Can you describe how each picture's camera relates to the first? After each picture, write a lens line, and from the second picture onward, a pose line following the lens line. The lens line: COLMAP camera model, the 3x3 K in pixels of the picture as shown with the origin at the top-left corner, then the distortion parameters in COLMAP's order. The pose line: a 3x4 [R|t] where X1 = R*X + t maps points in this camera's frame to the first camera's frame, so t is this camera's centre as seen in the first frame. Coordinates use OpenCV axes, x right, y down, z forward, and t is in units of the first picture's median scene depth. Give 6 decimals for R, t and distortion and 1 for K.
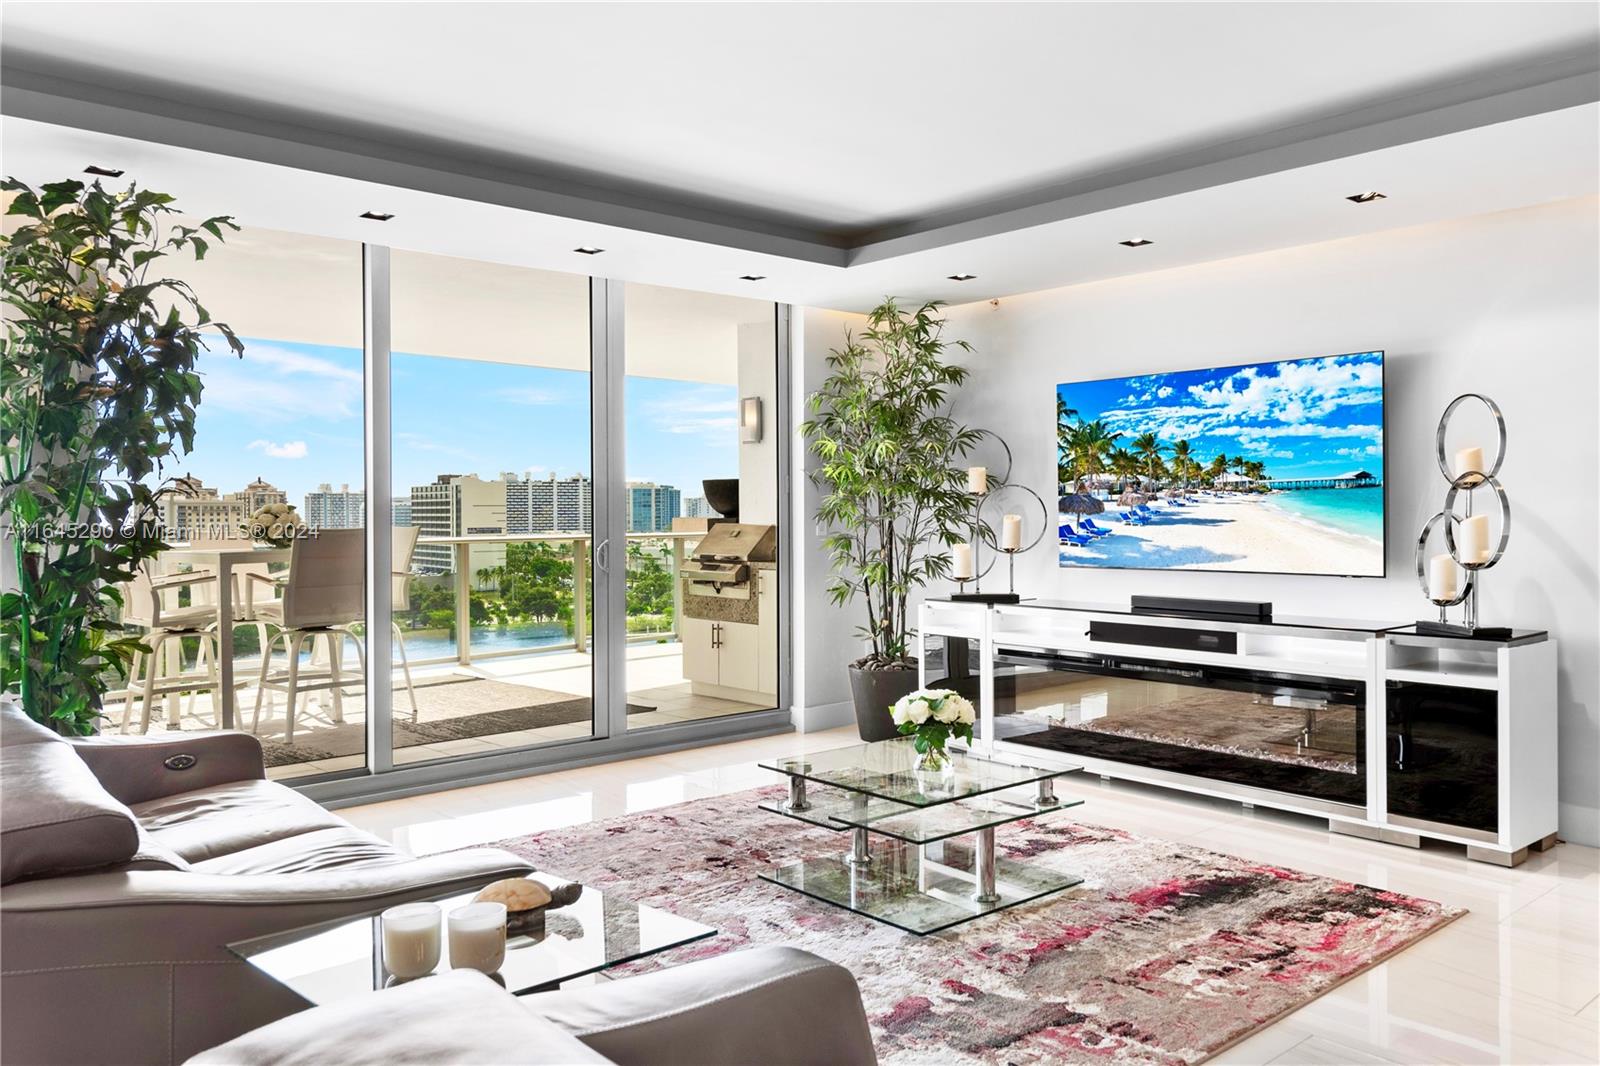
lens RADIAL K [[1210.4, 0, 857.6], [0, 1210.4, 512.6], [0, 0, 1]] dist [-0.000544, 0.023452]
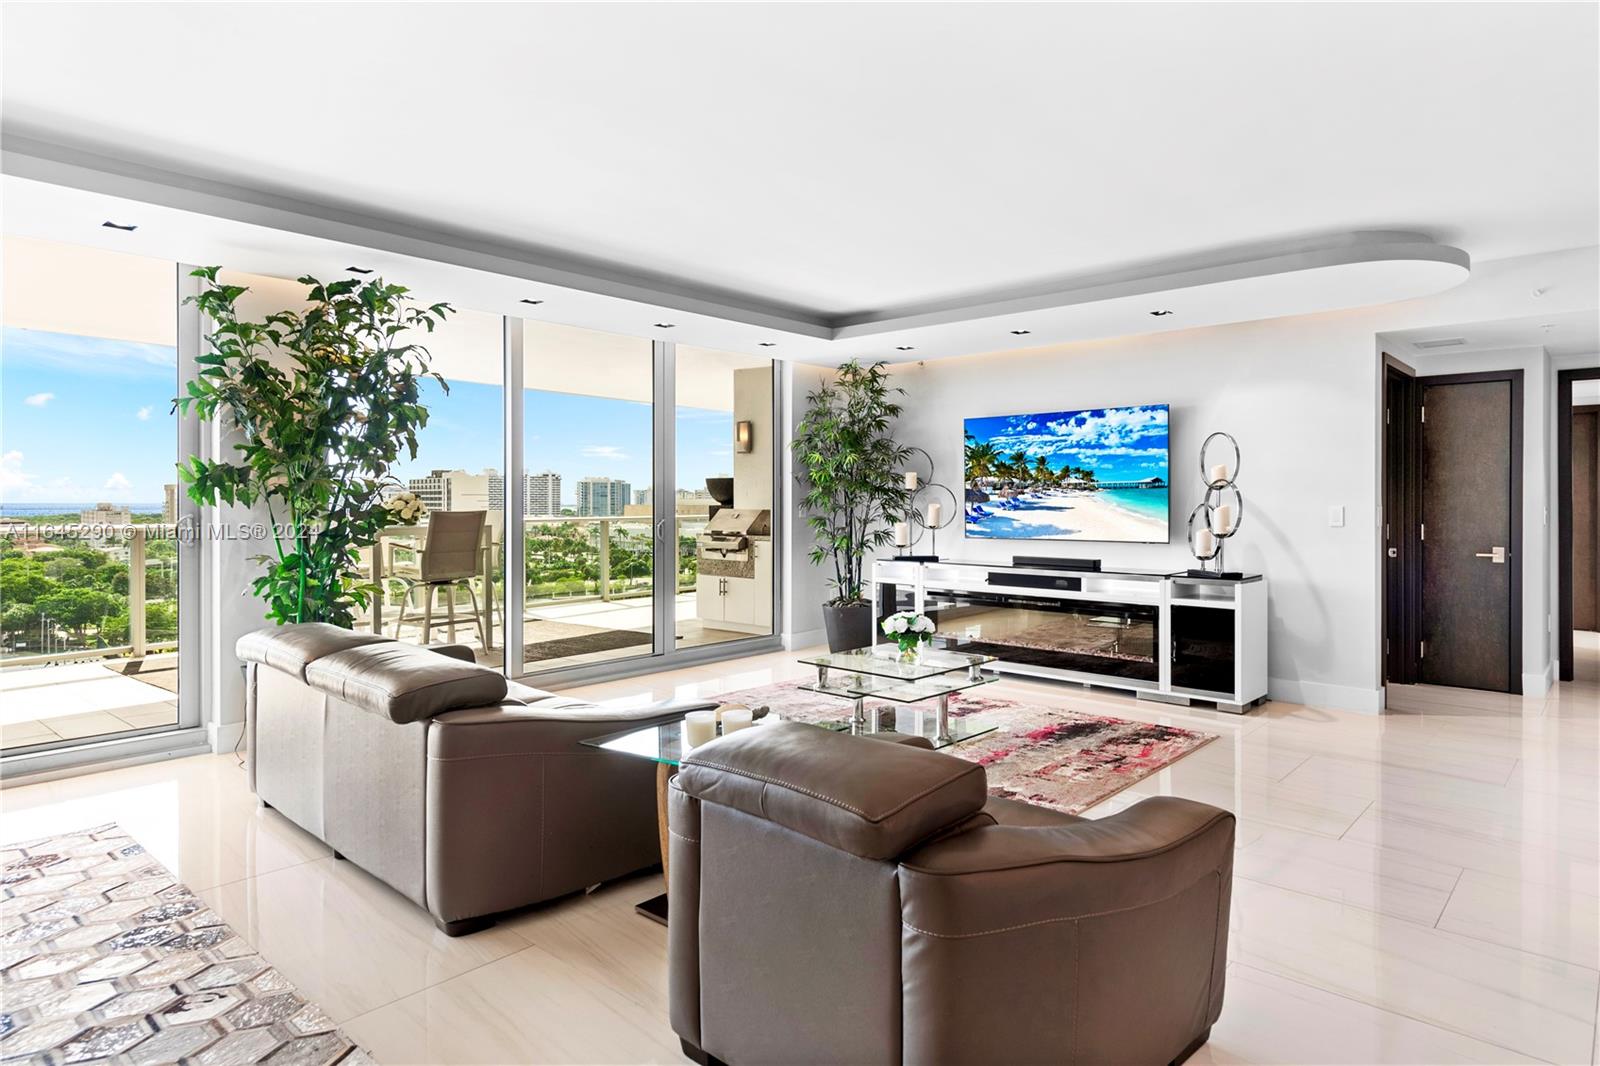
lens RADIAL K [[914.8, 0, 879.1], [0, 914.8, 501.5], [0, 0, 1]] dist [0.017943, -0.005801]
pose [[0.991334, 0.005067, 0.131265, -0.111437], [-0.004962, 0.999987, -0.001124, 0.000965], [-0.131269, 0.000463, 0.991347, -0.169737]]
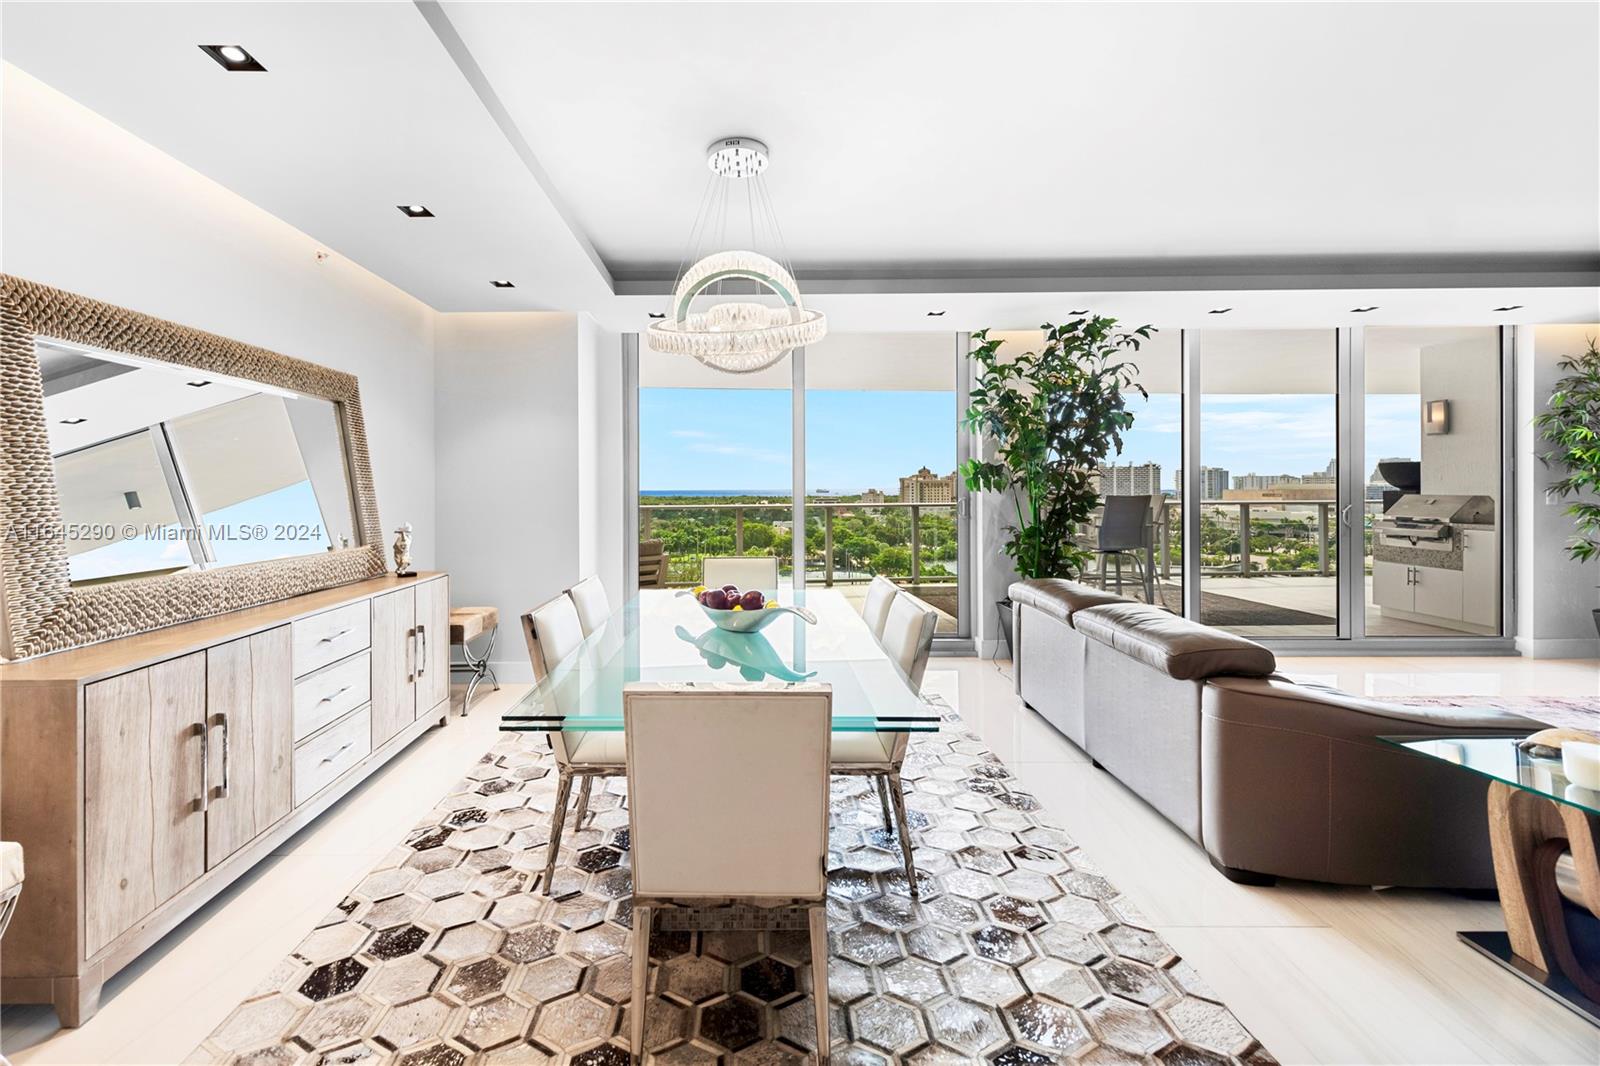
lens RADIAL K [[676.5, 0, 748.2], [0, 676.5, 488.1], [0, 0, 1]] dist [0.013094, -0.001815]
pose [[0.737075, 0.001708, -0.675808, -0.225400], [-0.000027, 0.999997, 0.002498, -0.000138], [0.675811, -0.001823, 0.737073, -0.140147]]
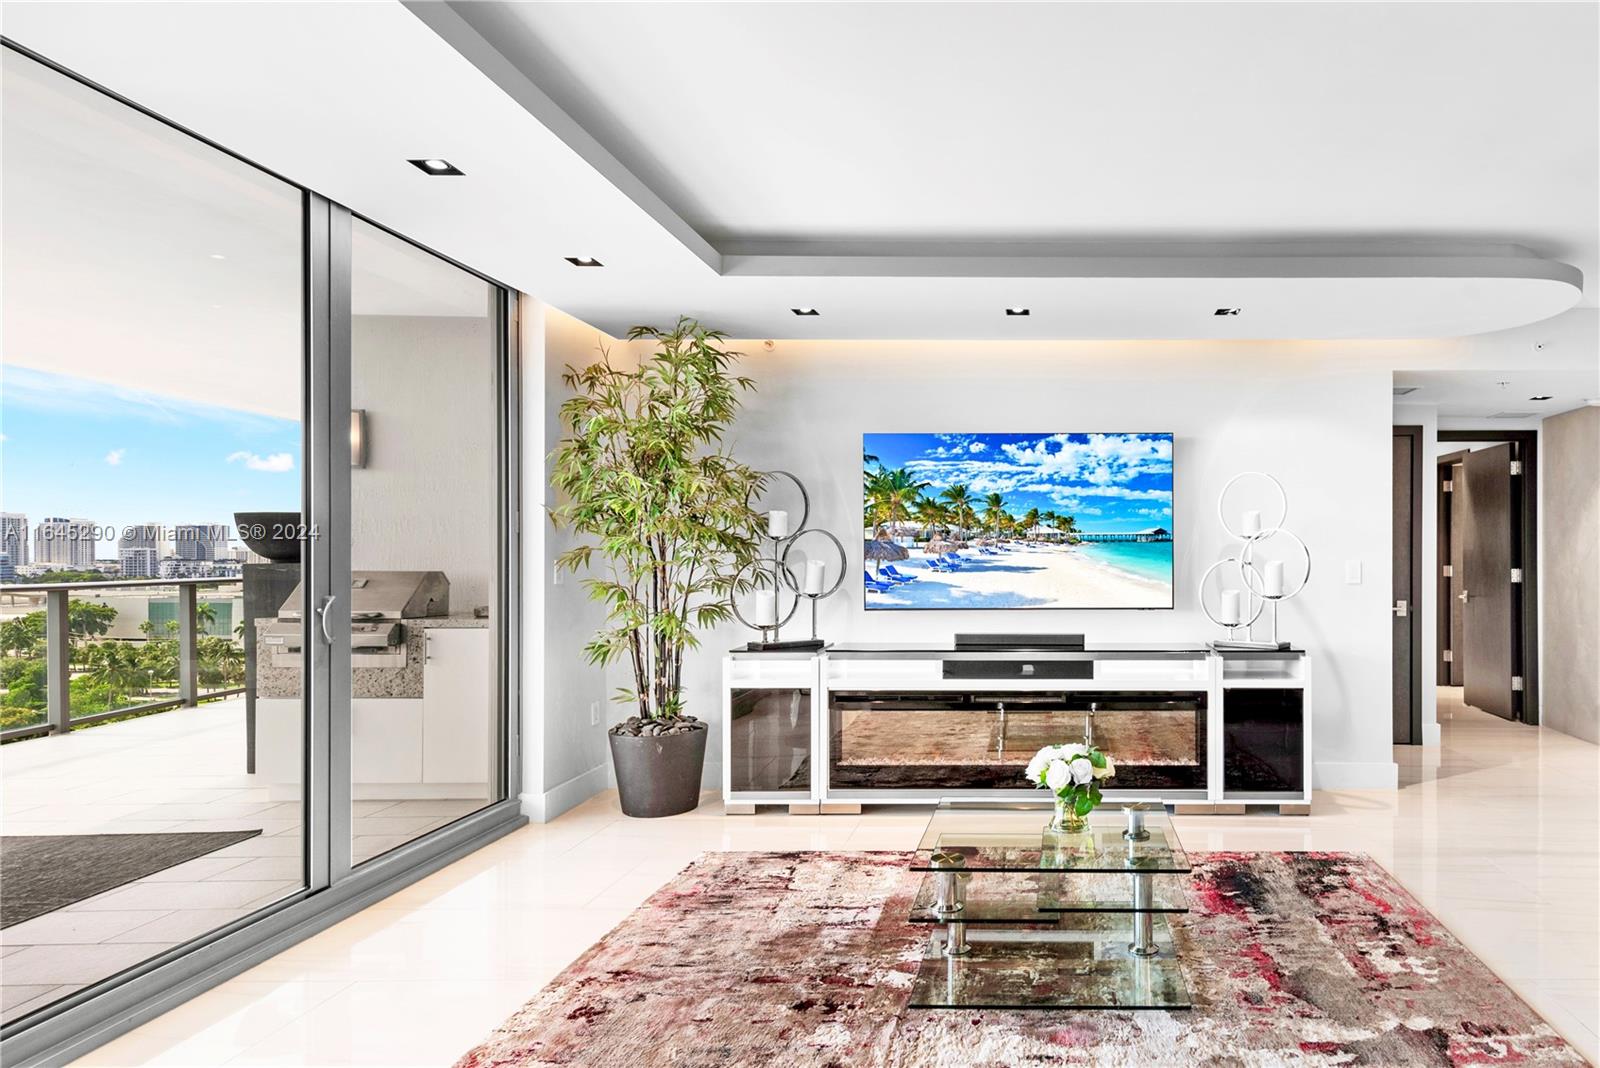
lens RADIAL K [[962.0, 0, 880.4], [0, 962.0, 590.3], [0, 0, 1]] dist [0.010618, 0.002992]
pose [[0.675479, -0.024673, 0.736967, -0.518099], [-0.002835, 0.999346, 0.036056, -0.002824], [-0.737374, -0.026444, 0.674967, 0.534743]]
